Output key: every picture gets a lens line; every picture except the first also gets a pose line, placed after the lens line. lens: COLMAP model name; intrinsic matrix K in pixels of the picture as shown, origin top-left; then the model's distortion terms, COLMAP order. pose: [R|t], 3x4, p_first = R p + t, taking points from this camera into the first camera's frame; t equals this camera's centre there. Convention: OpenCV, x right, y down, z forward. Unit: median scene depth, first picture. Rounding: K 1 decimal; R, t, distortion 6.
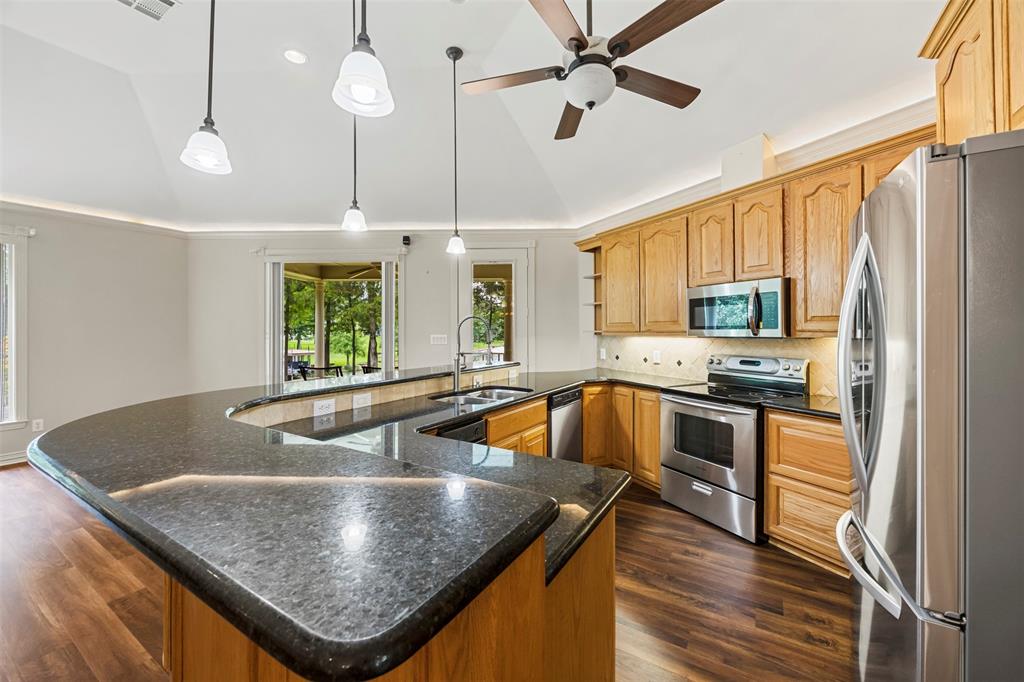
lens RADIAL K [[398.6, 0, 509.1], [0, 398.6, 330.9], [0, 0, 1]] dist [-0.002771, -0.000279]
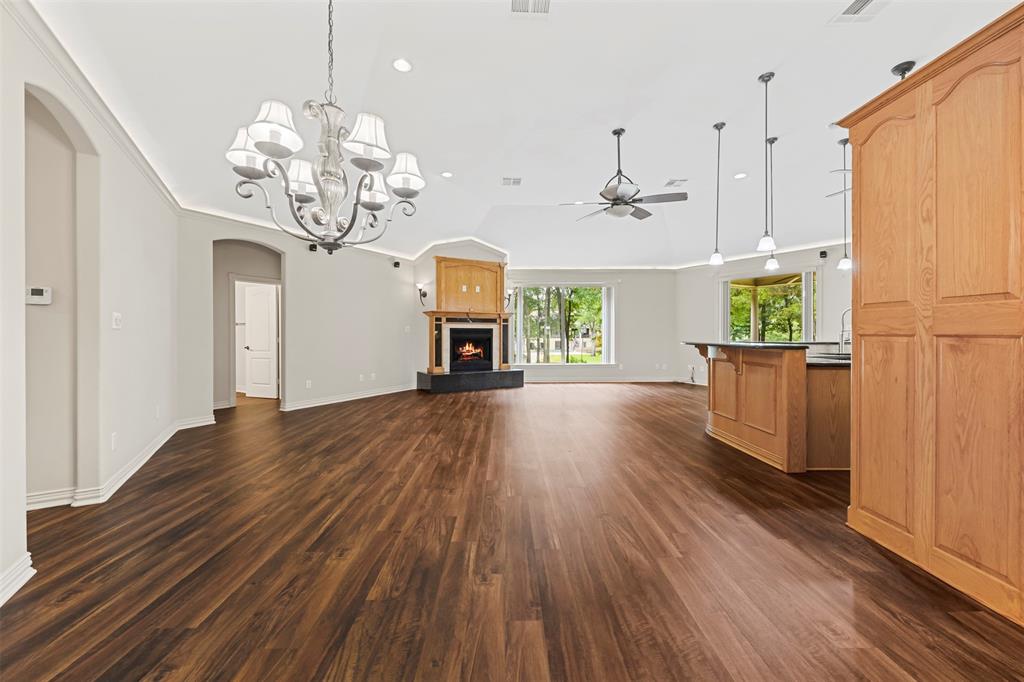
lens RADIAL K [[398.6, 0, 512.9], [0, 398.6, 335.9], [0, 0, 1]] dist [-0.002771, -0.000279]
pose [[0.547870, 0.007527, -0.836529, 0.524120], [-0.004779, 0.999971, 0.005867, 0.078487], [0.836550, 0.000784, 0.547891, -1.081637]]
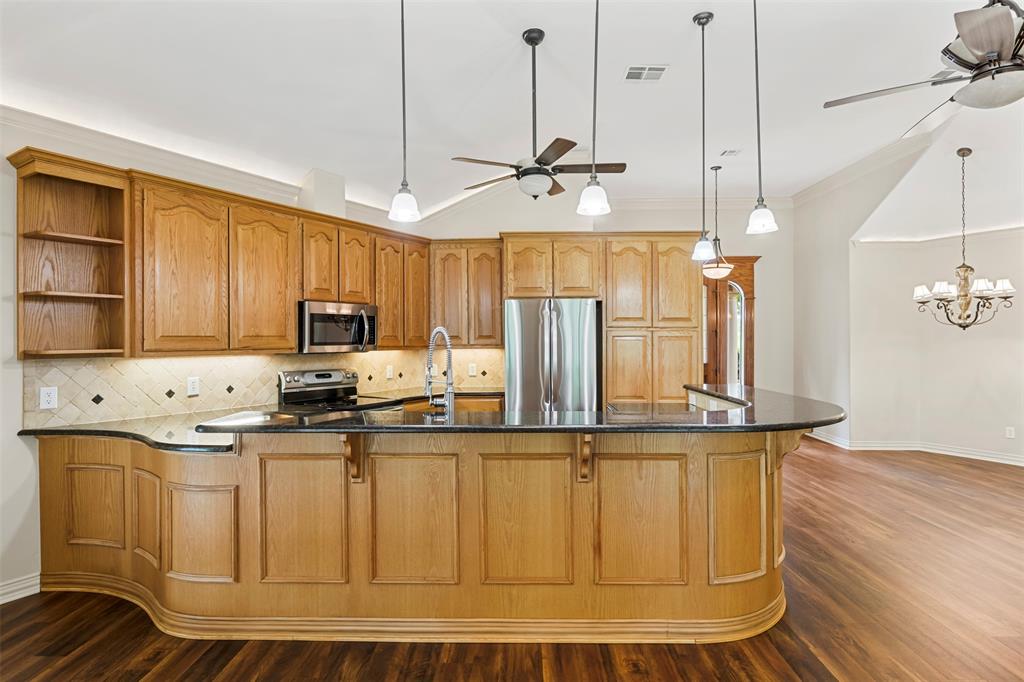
lens RADIAL K [[561.6, 0, 513.1], [0, 561.6, 339.5], [0, 0, 1]] dist [-0.005334, -0.000077]
pose [[-0.516700, 0.002340, 0.856163, -0.643859], [0.001906, 0.999997, -0.001582, -0.010776], [-0.856165, 0.000814, -0.516703, 0.890652]]
